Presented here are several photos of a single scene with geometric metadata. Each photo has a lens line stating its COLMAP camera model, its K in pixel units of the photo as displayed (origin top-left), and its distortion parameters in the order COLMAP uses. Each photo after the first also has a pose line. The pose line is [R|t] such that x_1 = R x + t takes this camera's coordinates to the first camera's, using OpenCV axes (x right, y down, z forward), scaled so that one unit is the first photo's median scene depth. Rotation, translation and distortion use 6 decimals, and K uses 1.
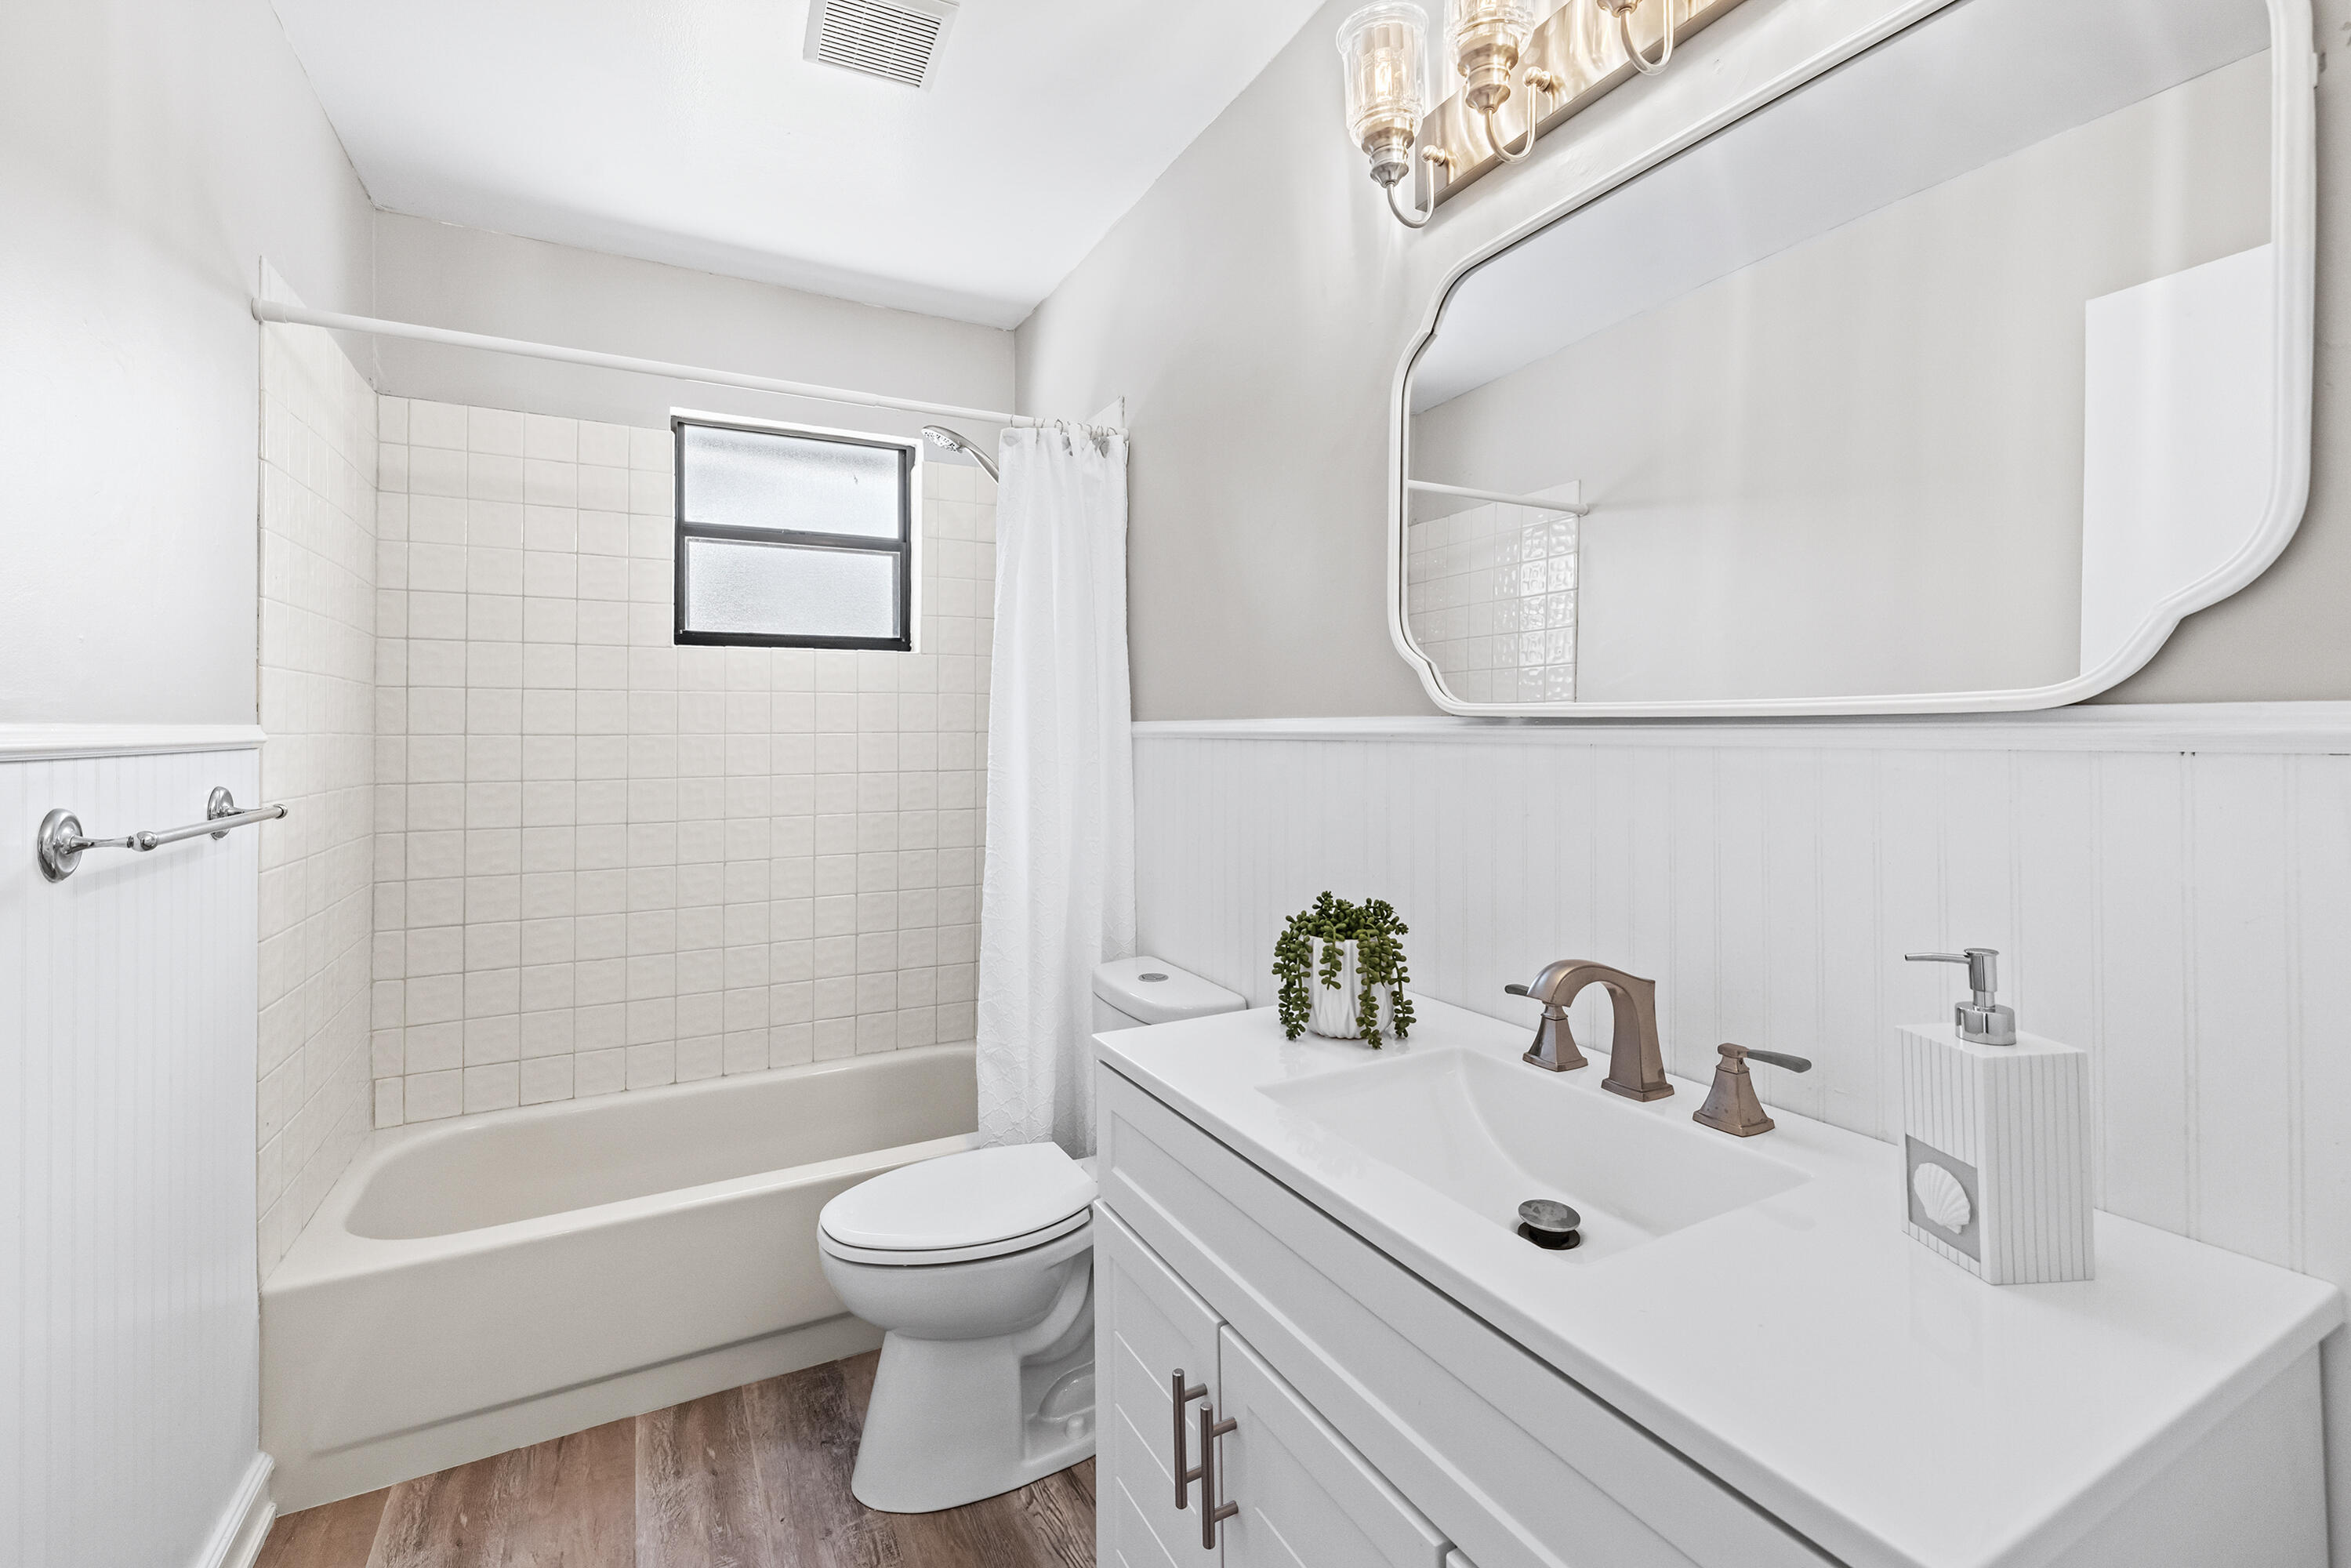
lens RADIAL K [[1000.9, 0, 1171.5], [0, 1000.9, 746.9], [0, 0, 1]] dist [-0.002895, -0.000212]
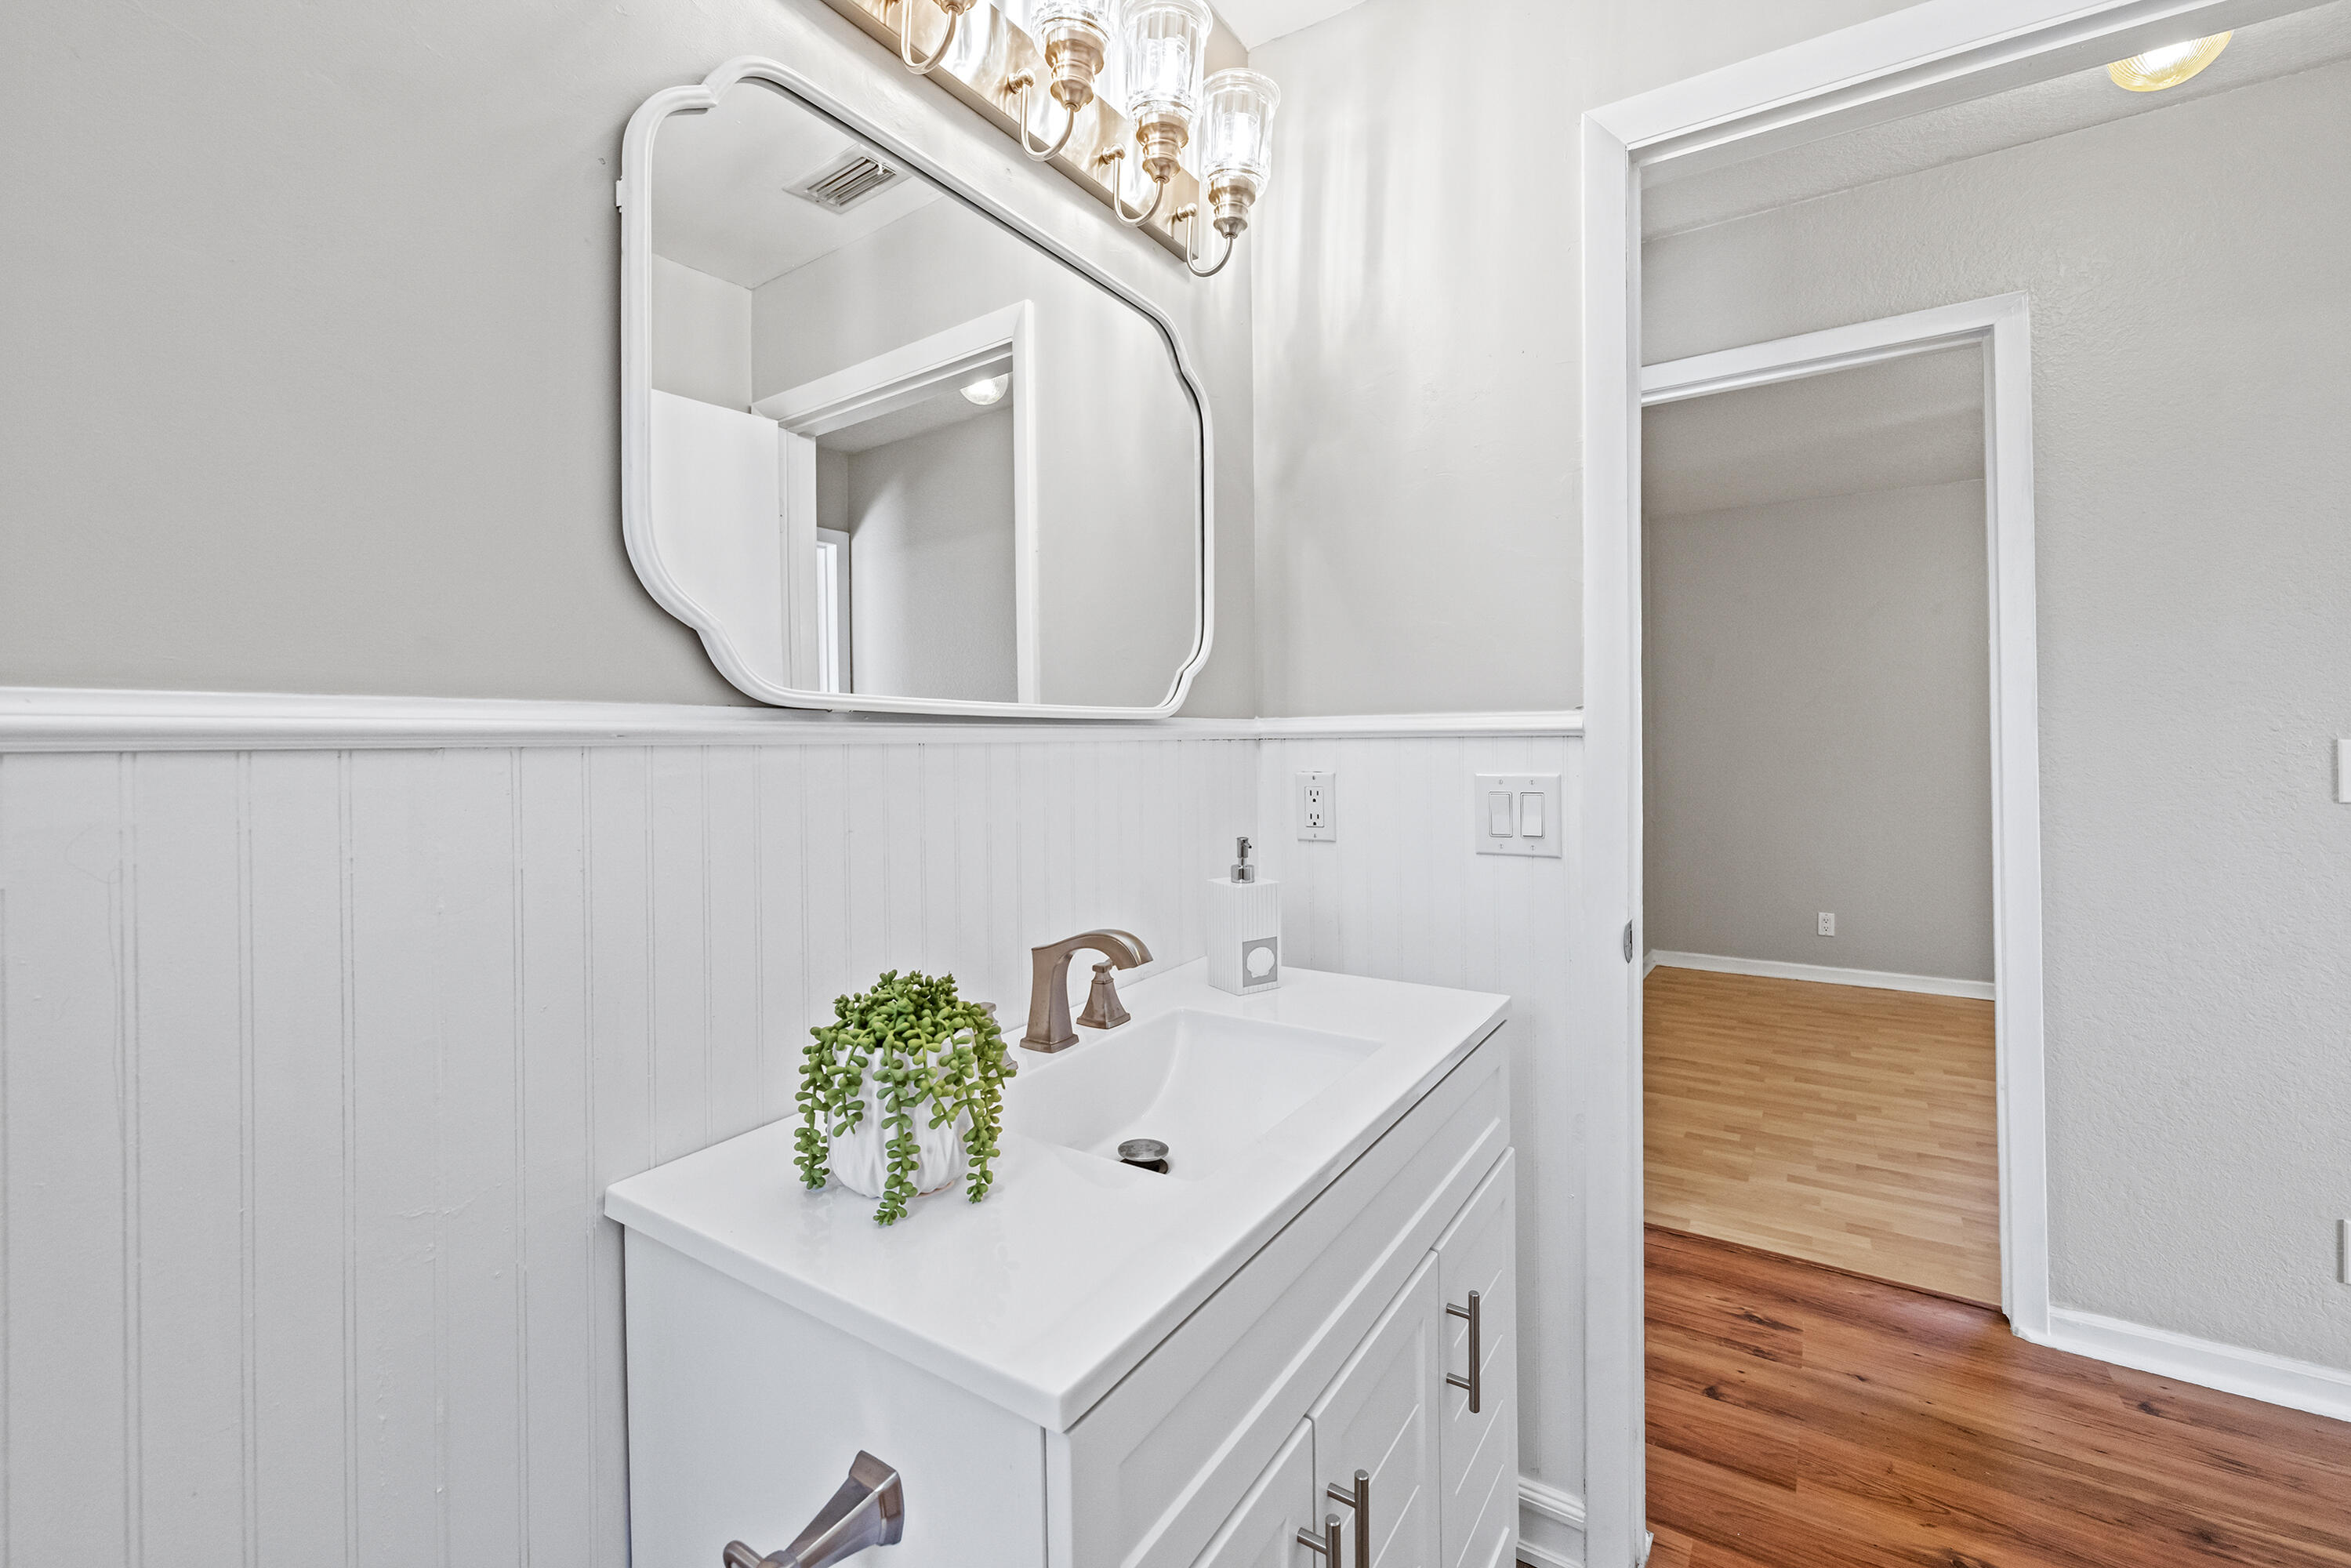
lens RADIAL K [[1000.9, 0, 1171.5], [0, 1000.9, 746.9], [0, 0, 1]] dist [-0.002895, -0.000212]
pose [[-0.489590, -0.012763, 0.871859, -0.603409], [0.011485, 0.999712, 0.021084, -0.018889], [-0.871877, 0.020335, -0.489302, 1.436795]]
